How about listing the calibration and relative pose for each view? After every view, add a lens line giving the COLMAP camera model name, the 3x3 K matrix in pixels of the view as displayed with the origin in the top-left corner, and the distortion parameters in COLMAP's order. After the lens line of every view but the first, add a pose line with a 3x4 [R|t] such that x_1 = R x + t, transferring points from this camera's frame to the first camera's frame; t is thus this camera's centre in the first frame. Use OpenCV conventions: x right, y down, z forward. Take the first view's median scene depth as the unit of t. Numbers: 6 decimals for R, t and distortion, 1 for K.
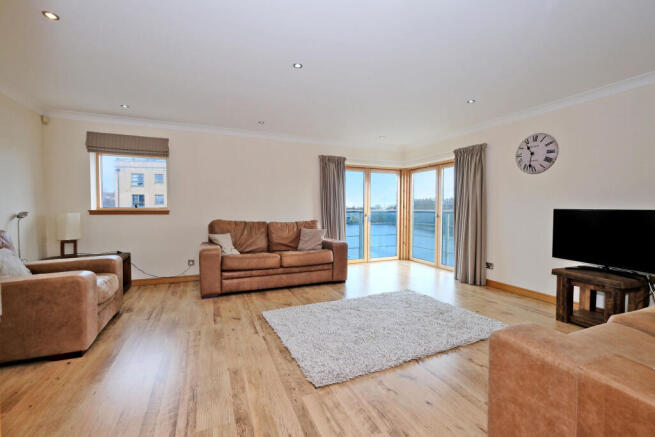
lens RADIAL K [[288.4, 0, 319.1], [0, 288.4, 210.6], [0, 0, 1]] dist [-0.000348, 0.000028]
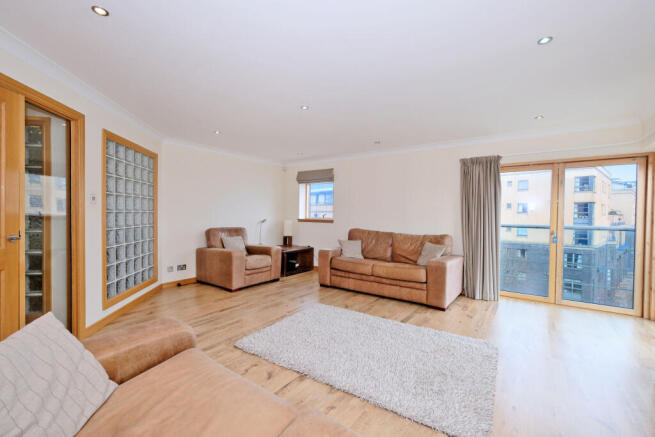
lens RADIAL K [[283.3, 0, 327.5], [0, 283.3, 218.5], [0, 0, 1]] dist [-0.001061, -0.000156]
pose [[0.512881, 0.018584, -0.858259, 0.661676], [-0.017777, 0.999781, 0.011025, -0.024345], [0.858276, 0.009603, 0.513099, 0.302162]]
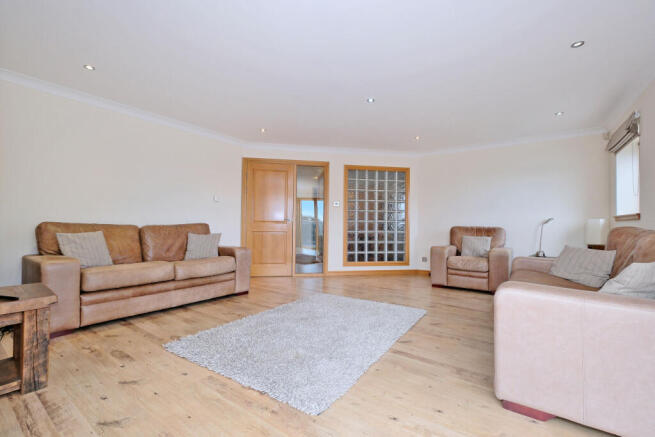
lens RADIAL K [[283.3, 0, 327.5], [0, 283.3, 218.5], [0, 0, 1]] dist [-0.001061, -0.000156]
pose [[-0.845122, -0.016143, -0.534329, 0.494480], [-0.012059, 0.999865, -0.011134, 0.026321], [0.534437, -0.002966, -0.845203, 1.268843]]
